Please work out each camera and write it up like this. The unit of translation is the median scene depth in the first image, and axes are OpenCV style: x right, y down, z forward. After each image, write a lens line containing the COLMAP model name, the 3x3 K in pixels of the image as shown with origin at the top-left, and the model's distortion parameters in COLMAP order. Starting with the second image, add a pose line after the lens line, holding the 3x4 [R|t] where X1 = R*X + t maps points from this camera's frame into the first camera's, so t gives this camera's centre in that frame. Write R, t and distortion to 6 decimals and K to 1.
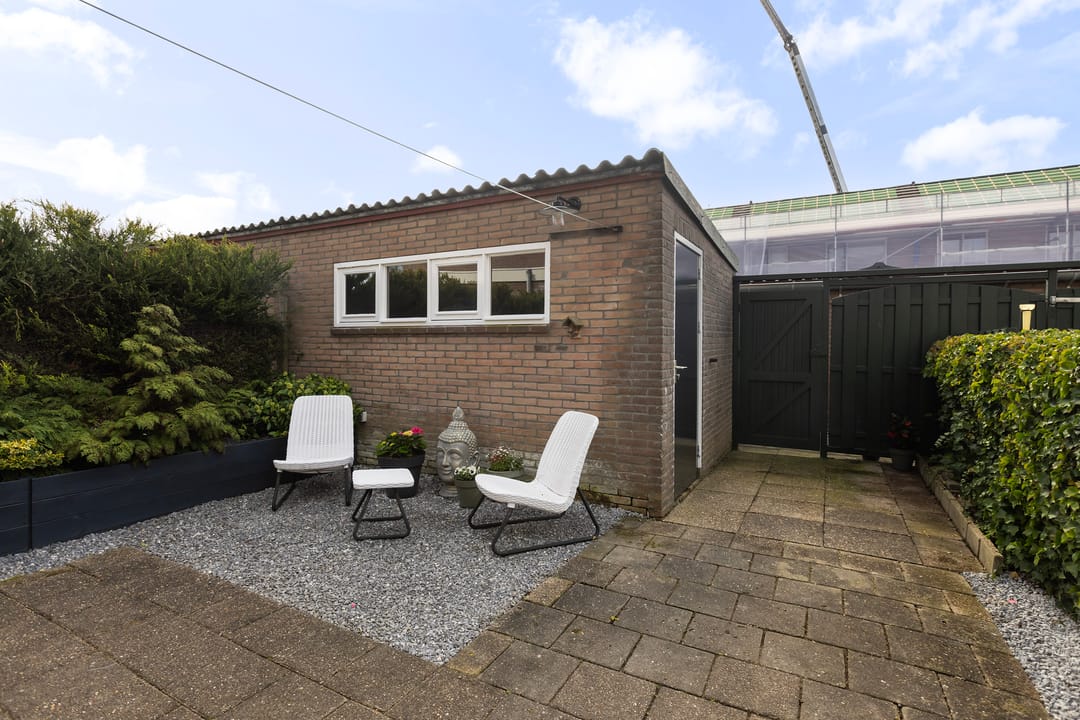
lens RADIAL K [[537.1, 0, 535.8], [0, 537.1, 351.5], [0, 0, 1]] dist [-0.003867, -0.000322]
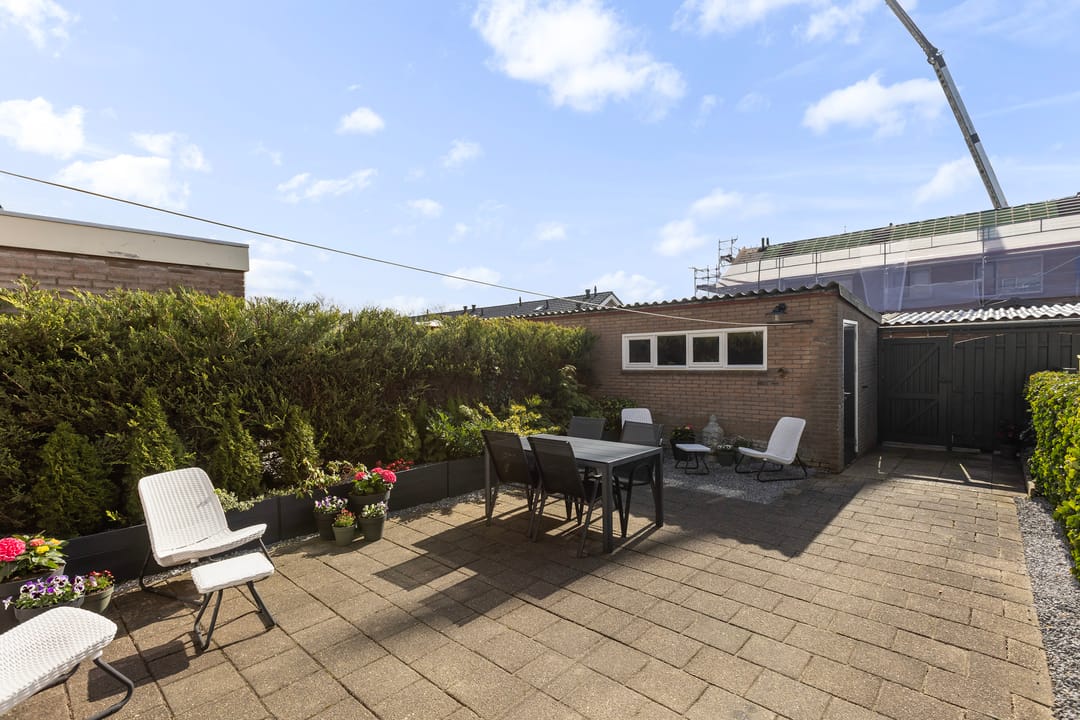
lens RADIAL K [[492.9, 0, 531.8], [0, 492.9, 374.0], [0, 0, 1]] dist [0.000469, 0.000143]
pose [[0.968801, -0.015001, -0.247384, -0.327978], [0.019362, 0.999697, 0.015206, -0.076985], [0.247081, -0.019522, 0.968798, -0.822532]]
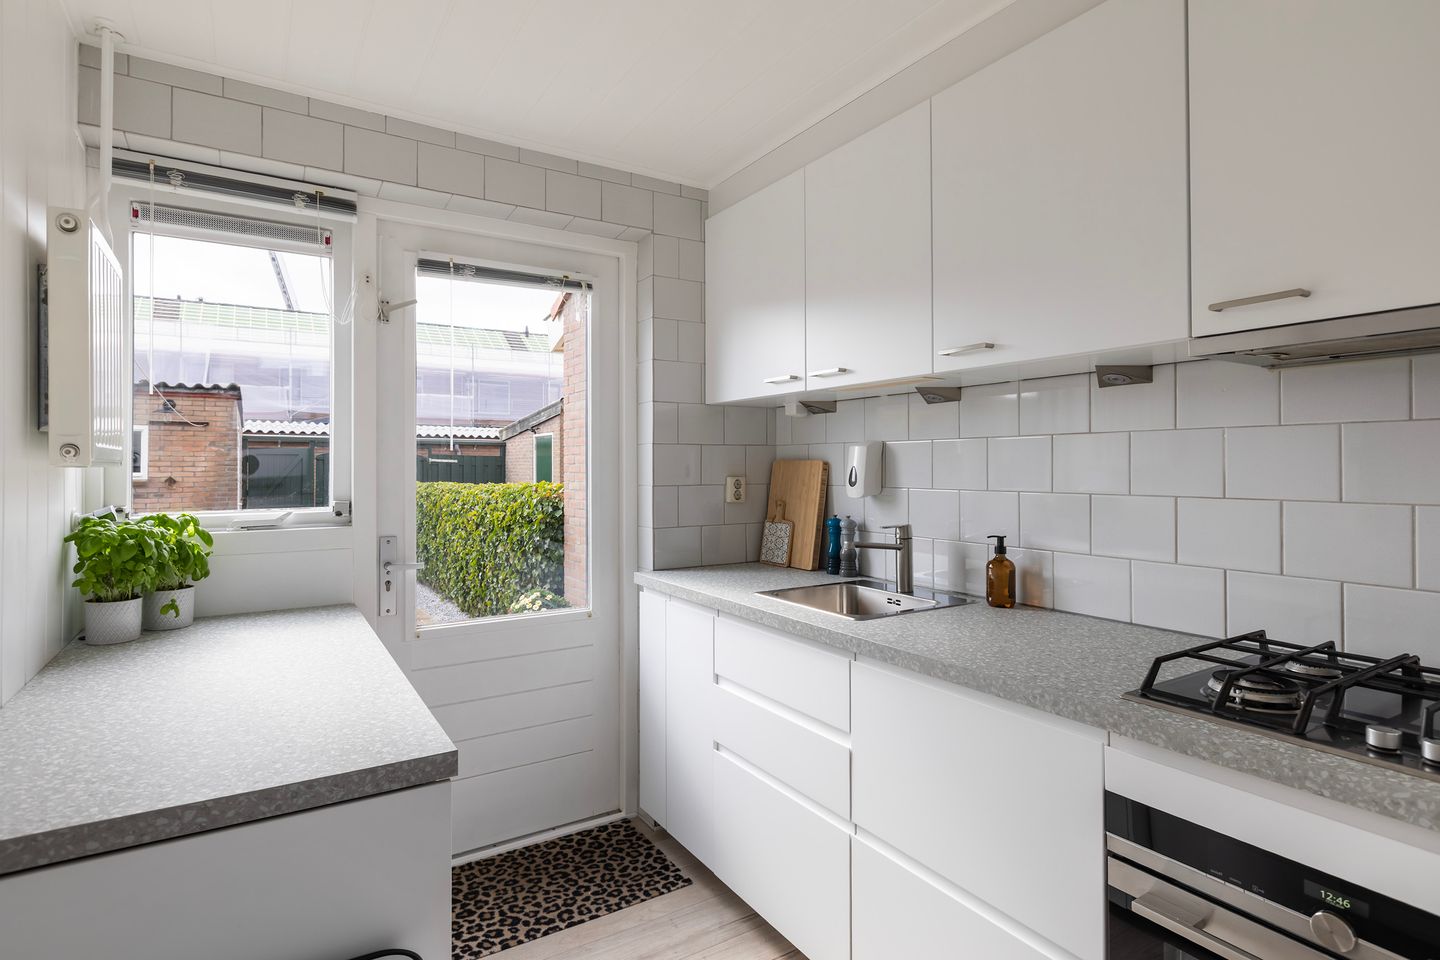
lens RADIAL K [[716.1, 0, 714.4], [0, 716.1, 468.7], [0, 0, 1]] dist [-0.003867, -0.000322]
pose [[0.480216, -0.006900, 0.877123, -0.928606], [0.012842, 0.999917, 0.000835, -0.060439], [-0.877056, 0.010863, 0.480265, -1.306423]]
